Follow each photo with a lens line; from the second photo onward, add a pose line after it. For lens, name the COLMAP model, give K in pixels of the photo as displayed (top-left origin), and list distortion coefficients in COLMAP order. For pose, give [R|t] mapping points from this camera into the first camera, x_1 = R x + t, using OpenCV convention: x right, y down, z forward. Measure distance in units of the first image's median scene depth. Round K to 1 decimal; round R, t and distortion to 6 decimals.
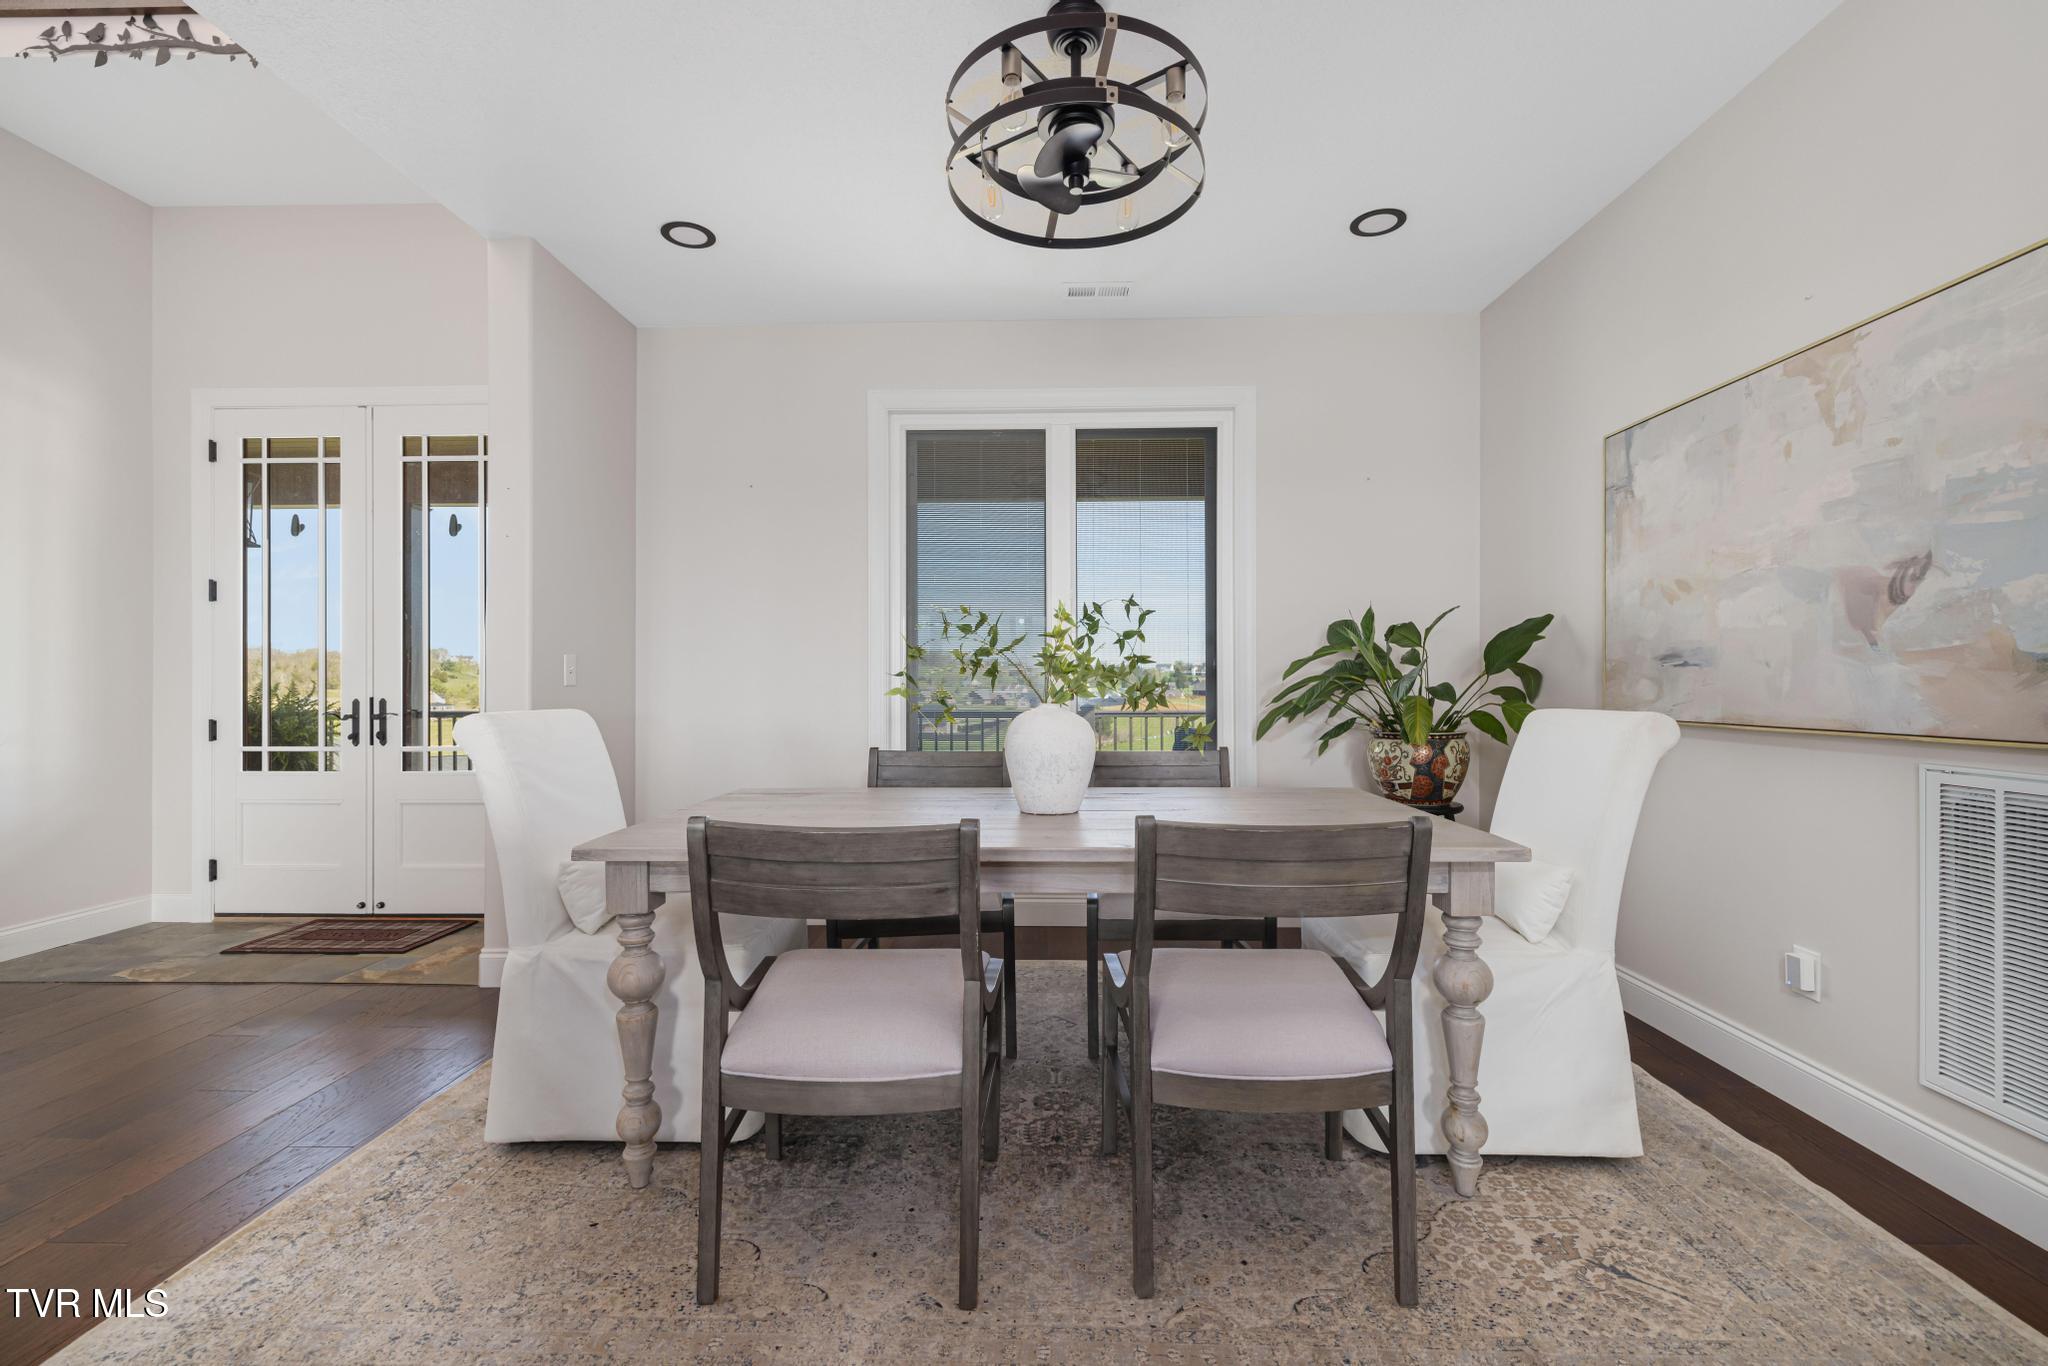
lens RADIAL K [[871.8, 0, 1027.1], [0, 871.8, 685.3], [0, 0, 1]] dist [-0.001943, -0.000409]
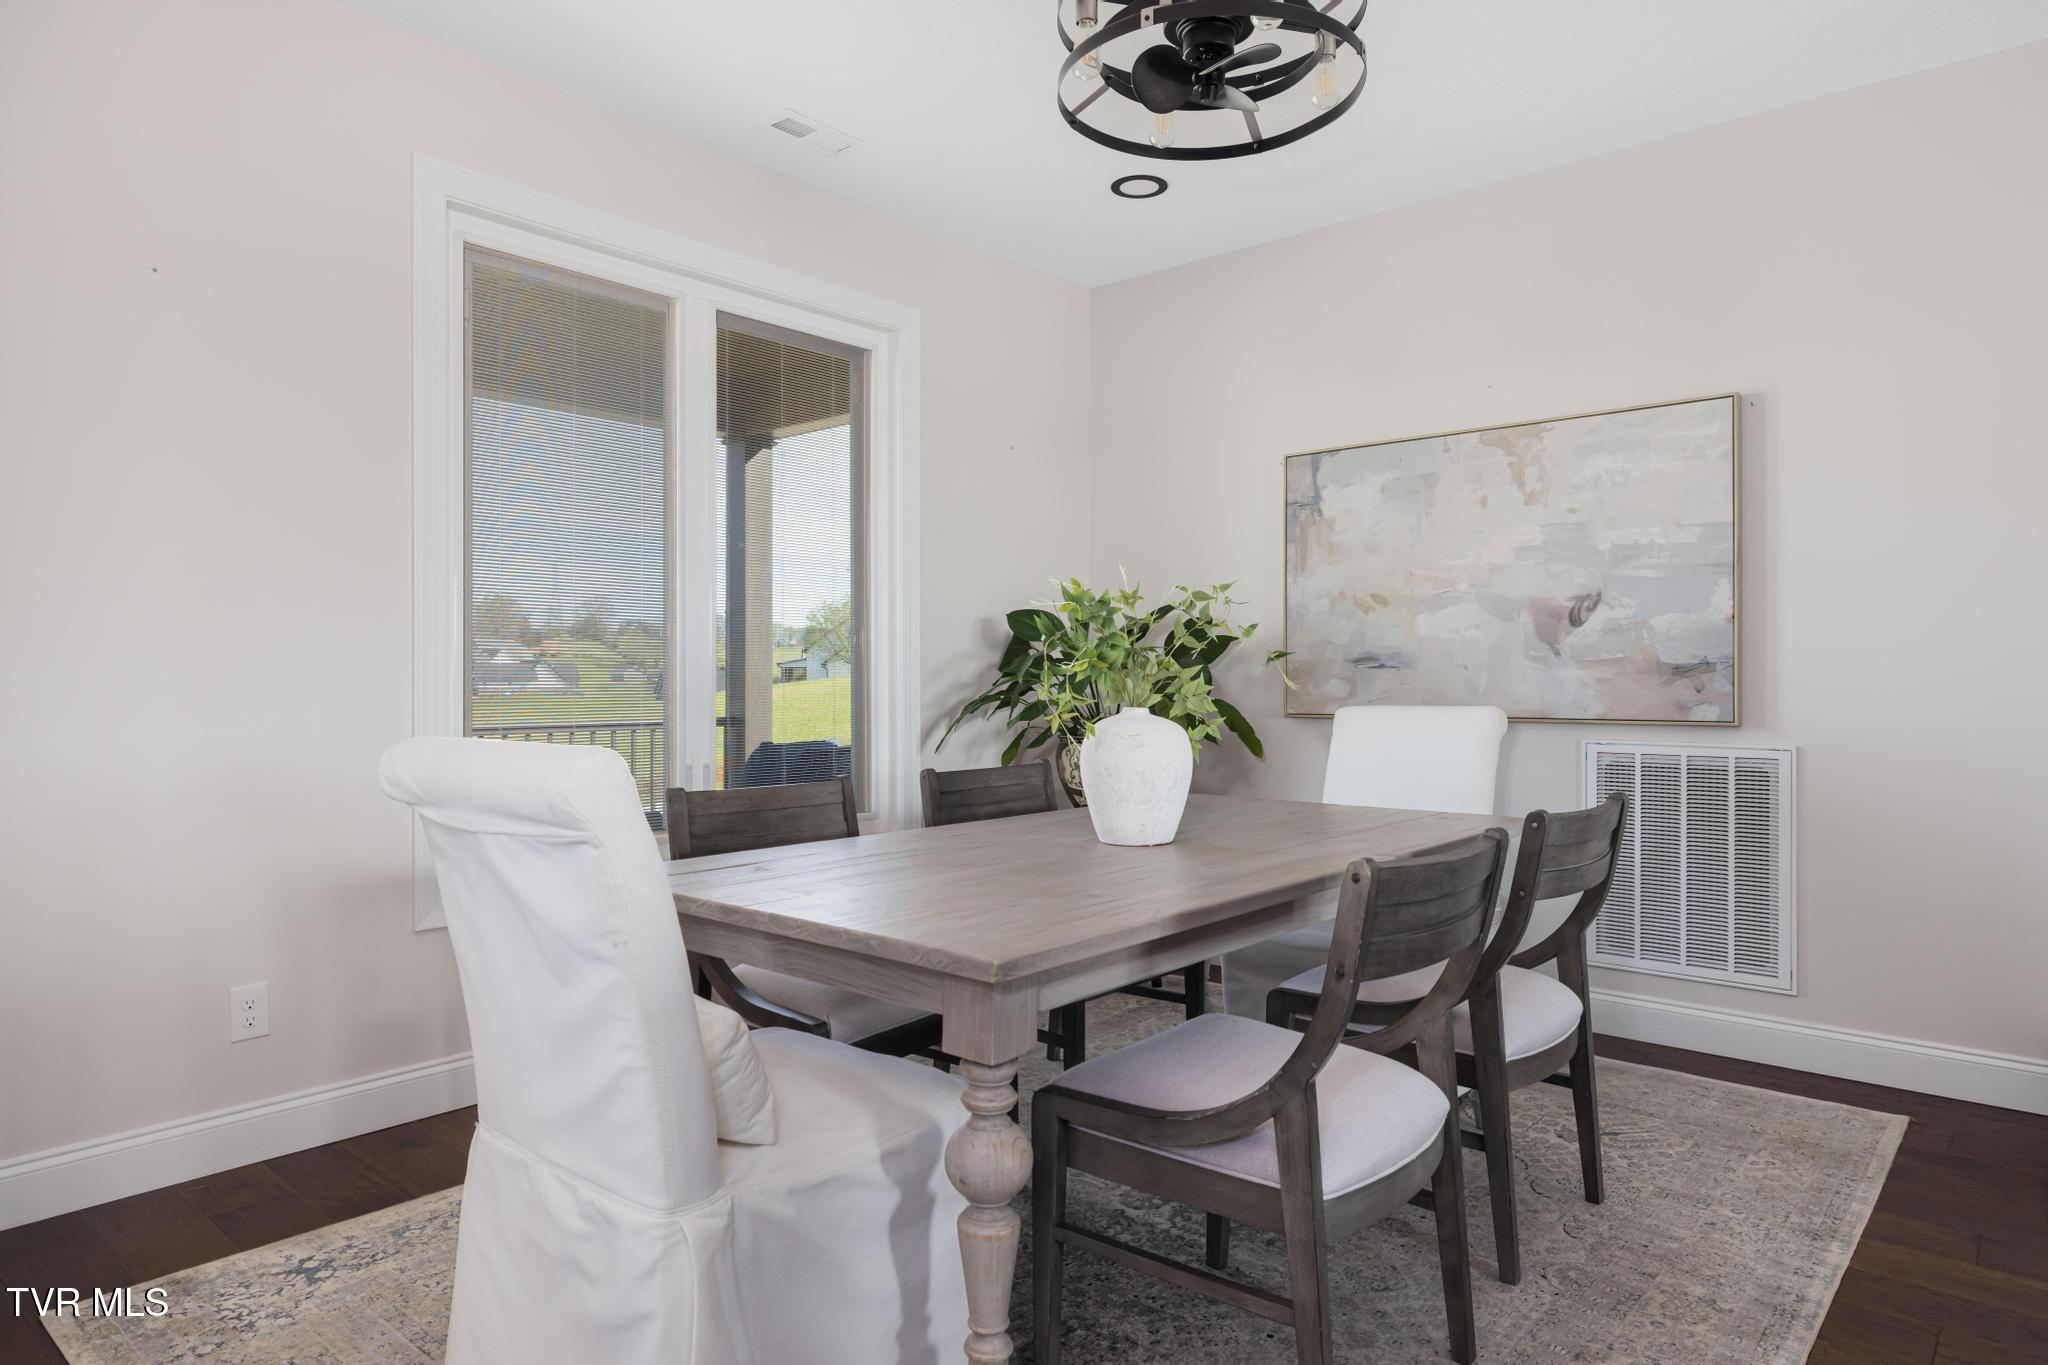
lens RADIAL K [[1222.1, 0, 1024.0], [0, 1222.1, 682.5], [0, 0, 1]] dist [0.000705, 0.000626]
pose [[0.631772, 0.000203, 0.775154, -1.027264], [0.001149, 0.999999, -0.001198, -0.001243], [-0.775153, 0.001648, 0.631771, 0.412751]]
